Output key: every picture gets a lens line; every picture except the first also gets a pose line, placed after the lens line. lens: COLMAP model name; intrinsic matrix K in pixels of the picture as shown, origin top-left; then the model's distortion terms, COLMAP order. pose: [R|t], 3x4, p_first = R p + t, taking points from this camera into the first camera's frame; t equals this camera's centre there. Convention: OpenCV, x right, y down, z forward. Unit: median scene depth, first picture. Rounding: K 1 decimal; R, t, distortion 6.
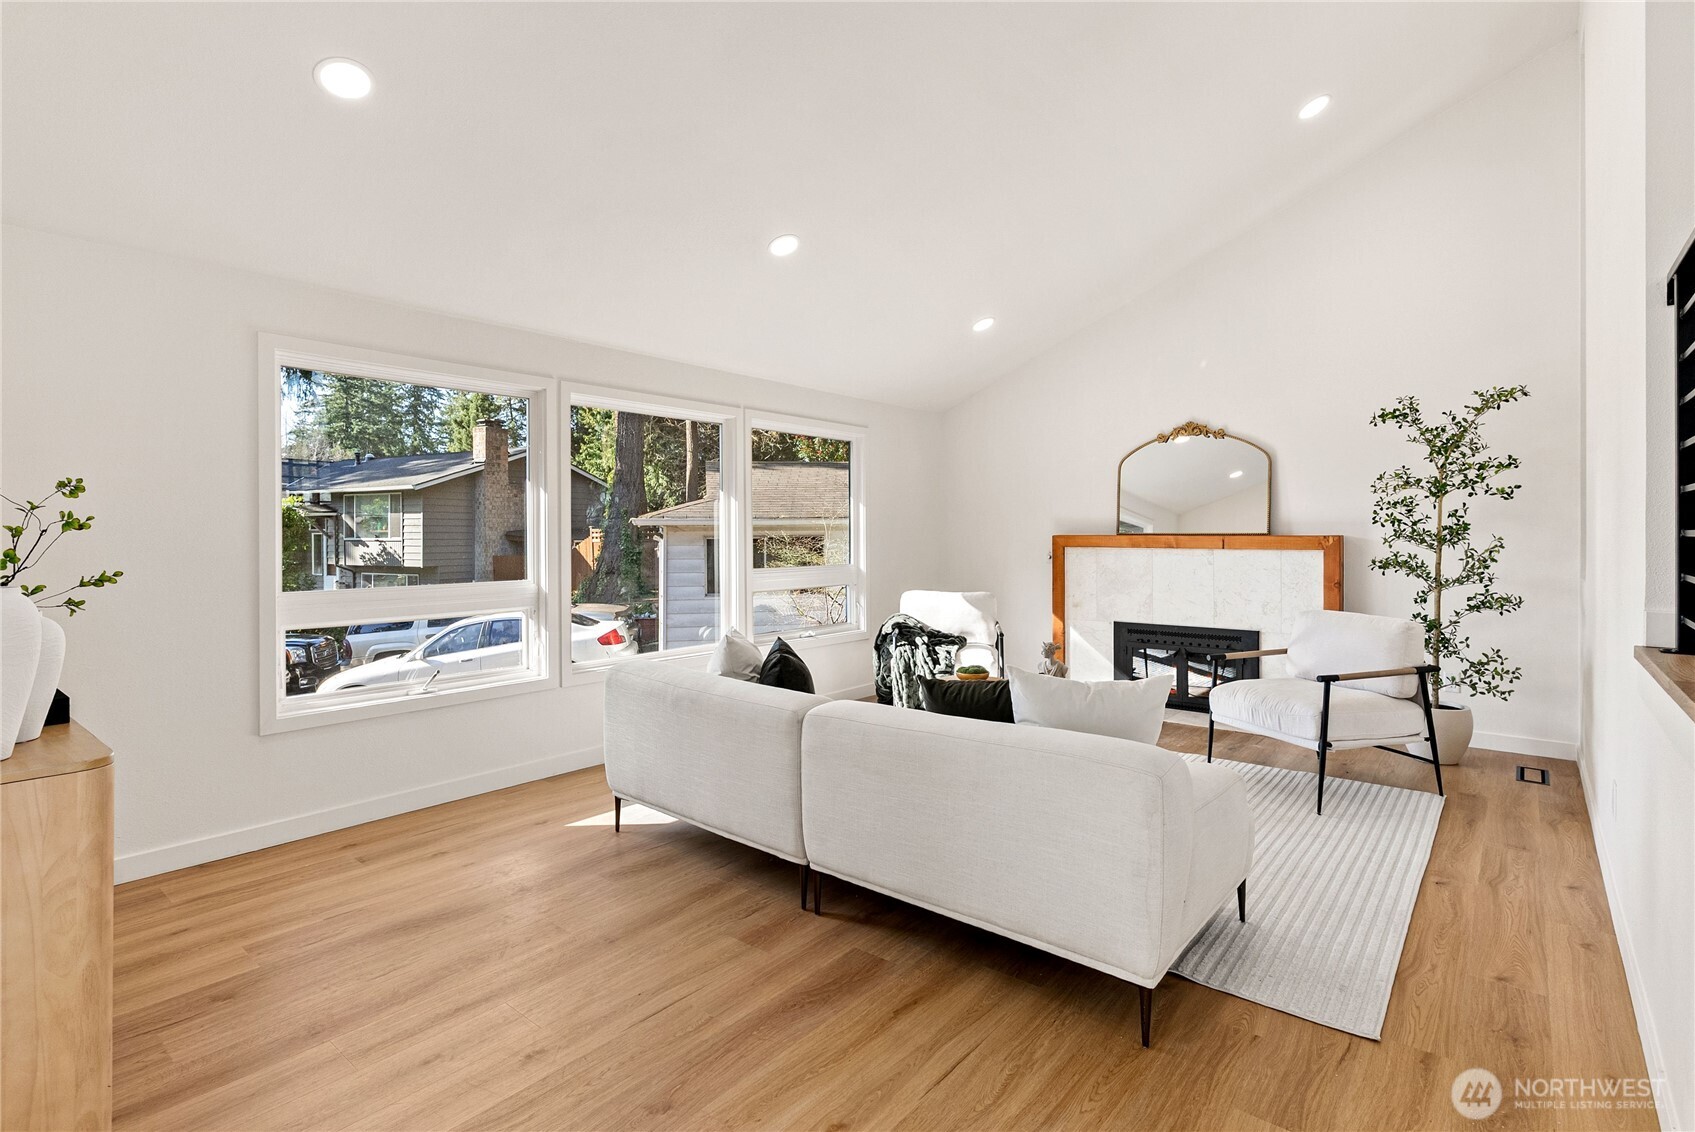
lens RADIAL K [[815.7, 0, 851.0], [0, 815.7, 533.6], [0, 0, 1]] dist [-0.001462, -0.000302]
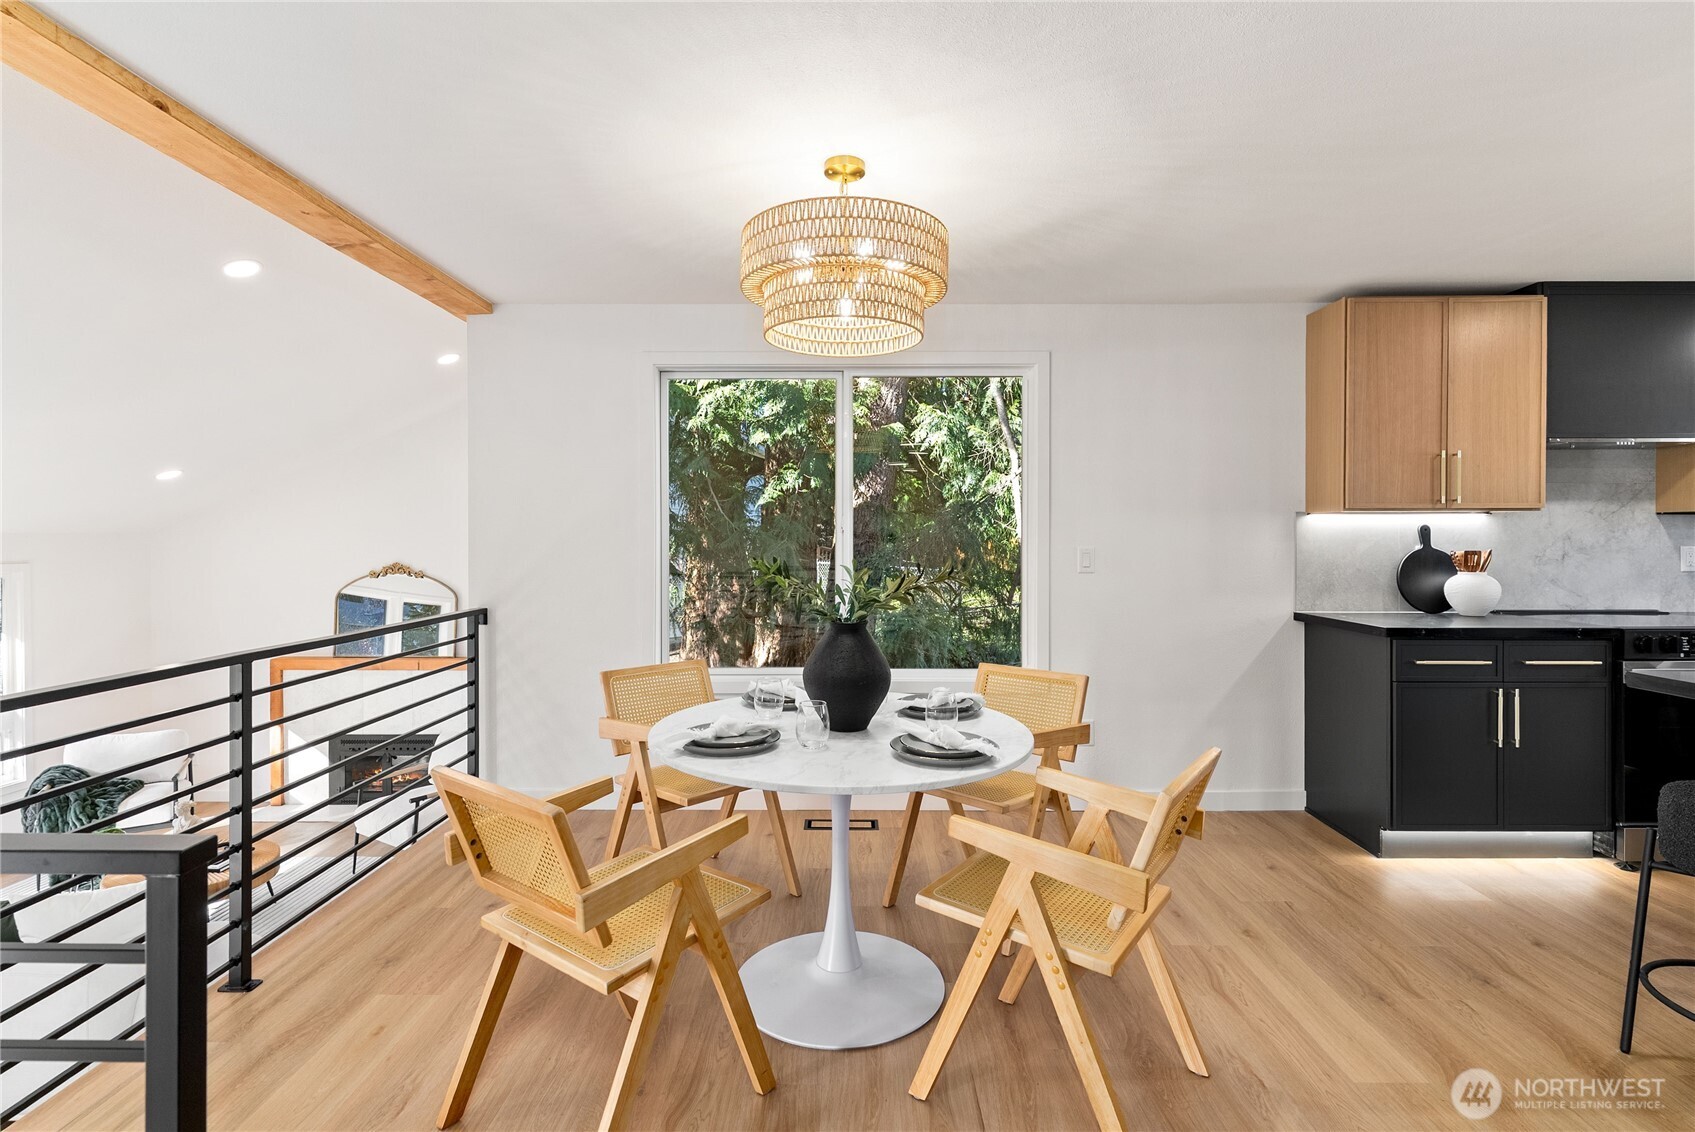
lens RADIAL K [[814.0, 0, 849.9], [0, 814.0, 542.9], [0, 0, 1]] dist [-0.000170, -0.000278]
pose [[0.776202, -0.000607, 0.630484, 0.194873], [-0.001881, 0.999993, 0.003278, -0.186732], [-0.630481, -0.003730, 0.776196, -0.377653]]
